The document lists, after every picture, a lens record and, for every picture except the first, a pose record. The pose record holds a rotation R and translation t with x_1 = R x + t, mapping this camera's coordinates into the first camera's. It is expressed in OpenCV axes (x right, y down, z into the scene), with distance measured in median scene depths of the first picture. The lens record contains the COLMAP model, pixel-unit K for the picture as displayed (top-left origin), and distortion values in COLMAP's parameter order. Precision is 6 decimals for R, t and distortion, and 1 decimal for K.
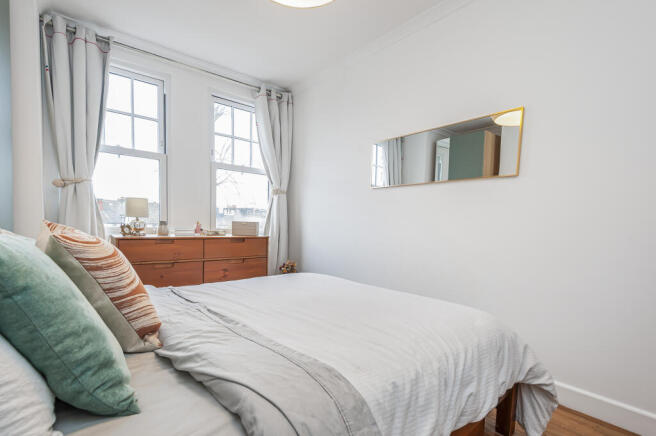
lens RADIAL K [[313.8, 0, 328.2], [0, 313.8, 240.8], [0, 0, 1]] dist [0.000800, -0.000167]
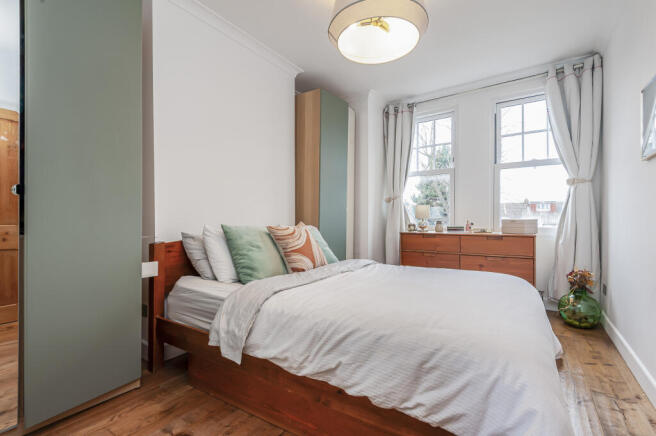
lens RADIAL K [[299.5, 0, 327.3], [0, 299.5, 219.4], [0, 0, 1]] dist [0.002955, -0.008385]
pose [[0.258169, -0.033423, -0.965521, 0.455052], [-0.040459, 0.998151, -0.045371, 0.005098], [0.965252, 0.050778, 0.256340, 0.191349]]
